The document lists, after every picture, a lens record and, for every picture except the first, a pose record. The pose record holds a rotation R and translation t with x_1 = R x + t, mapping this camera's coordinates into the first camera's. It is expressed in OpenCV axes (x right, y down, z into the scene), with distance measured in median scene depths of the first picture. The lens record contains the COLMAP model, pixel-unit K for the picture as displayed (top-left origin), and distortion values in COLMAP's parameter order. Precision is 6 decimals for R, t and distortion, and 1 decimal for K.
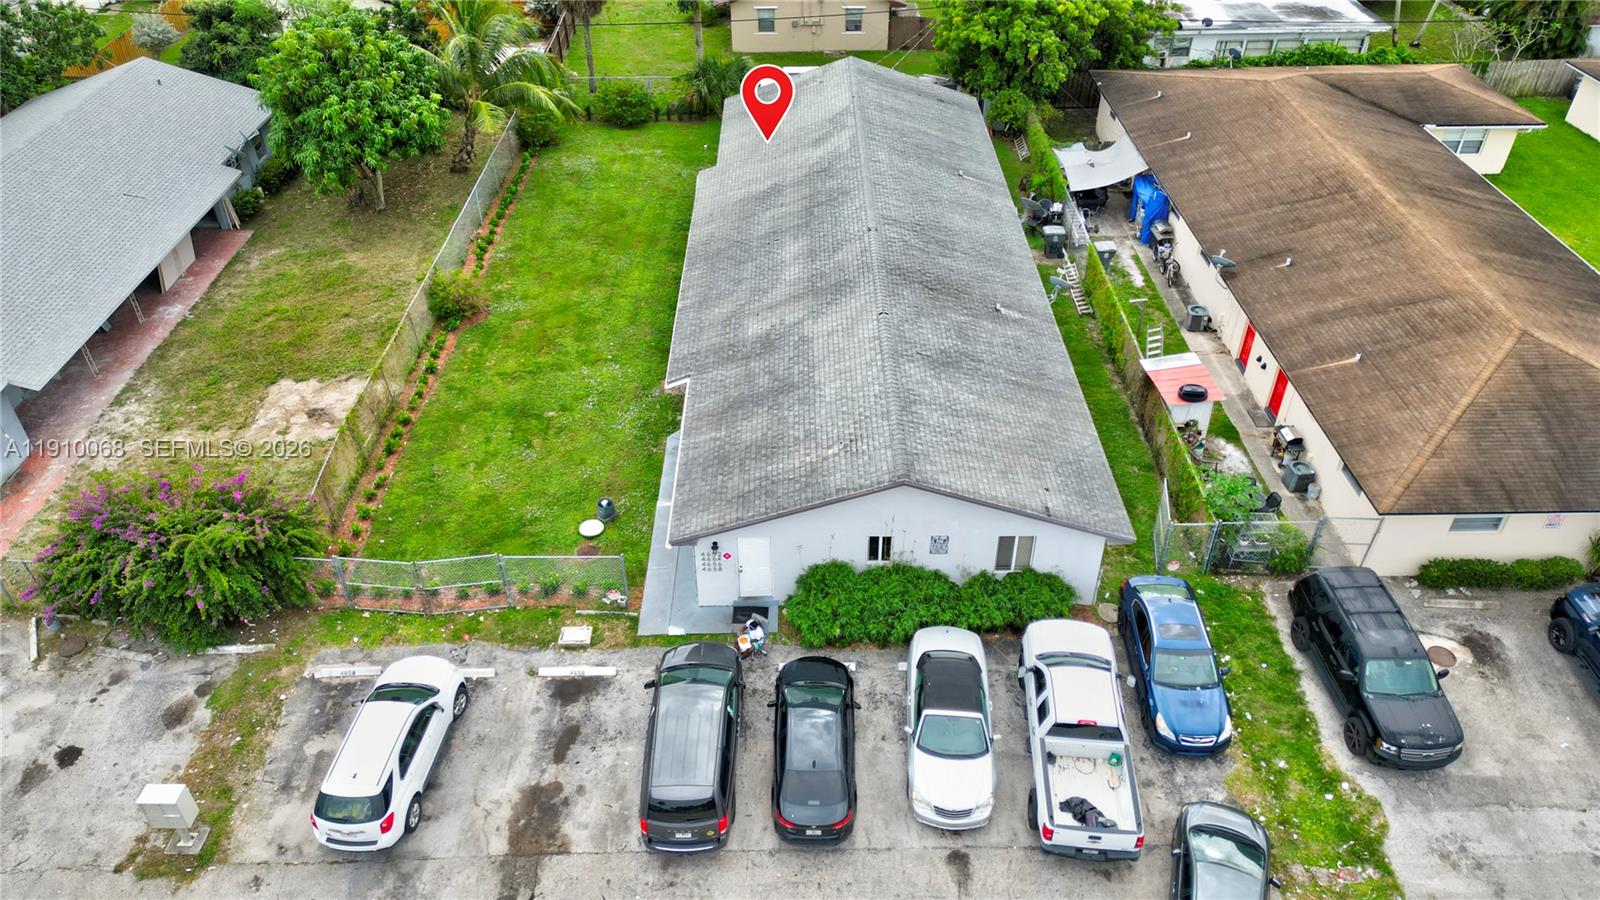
lens RADIAL K [[1117.9, 0, 803.6], [0, 1117.9, 451.9], [0, 0, 1]] dist [0.081057, -0.088779]
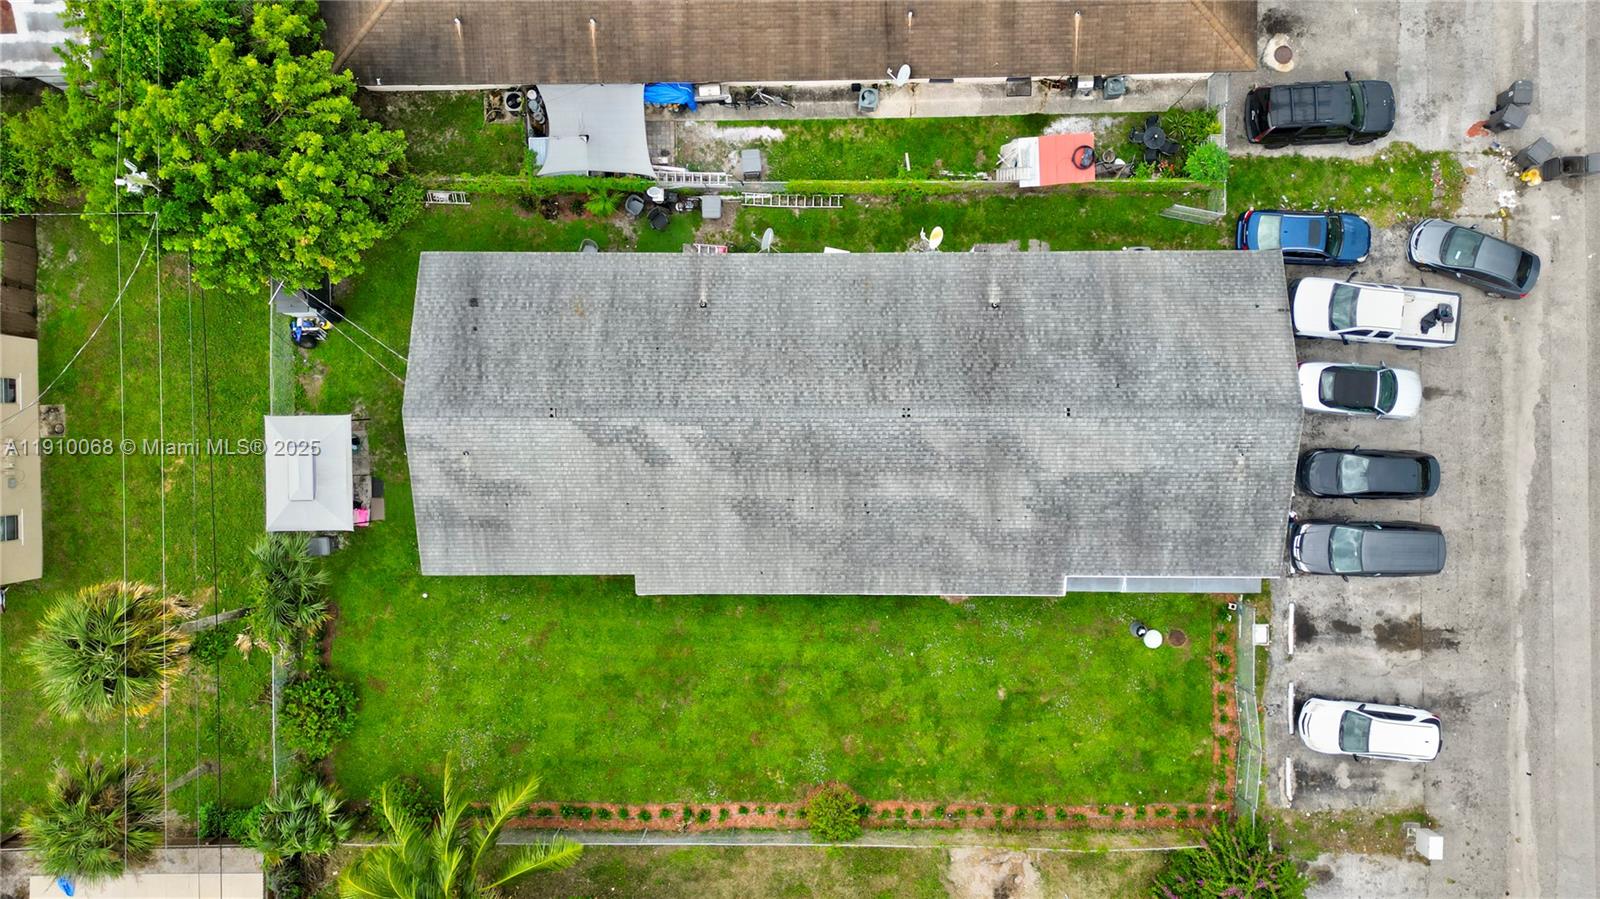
lens RADIAL K [[1138.0, 0, 800.0], [0, 1138.0, 449.5], [0, 0, 1]] dist [0.061043, -0.060056]
pose [[0.008784, -0.999953, -0.004132, 0.039749], [0.614984, 0.002144, 0.788537, -1.385245], [-0.788491, -0.009467, 0.614974, 0.552298]]
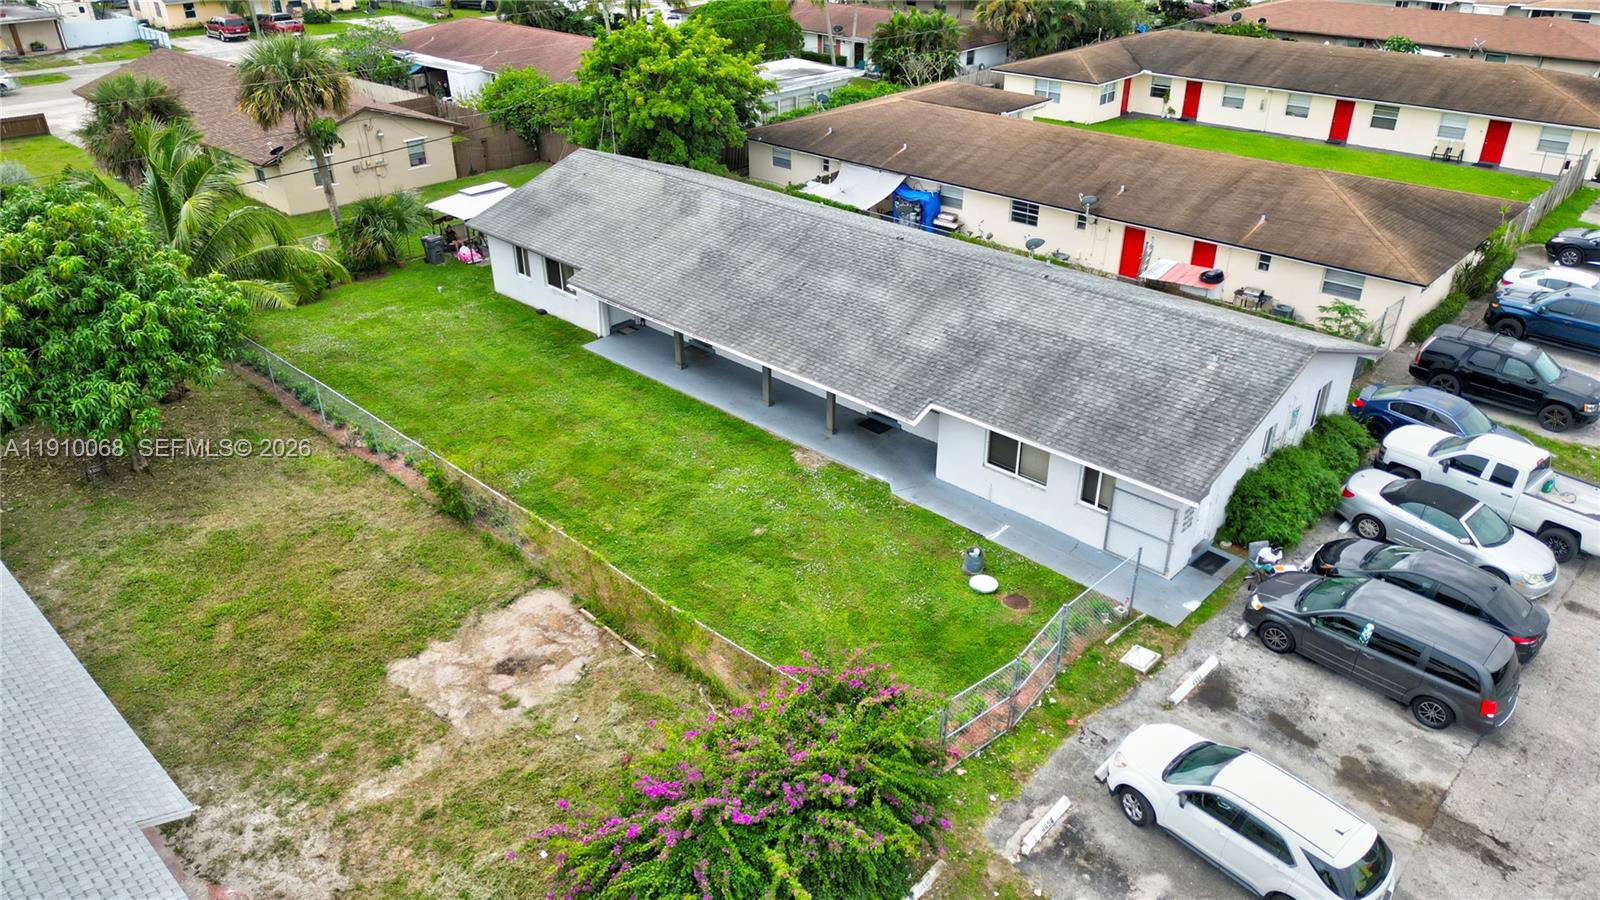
lens RADIAL K [[1117.9, 0, 803.6], [0, 1117.9, 451.9], [0, 0, 1]] dist [0.081057, -0.088779]
pose [[0.694921, -0.346299, 0.630208, -0.867492], [0.438588, 0.898631, 0.010173, -0.099847], [-0.569847, 0.269332, 0.776360, 0.433268]]
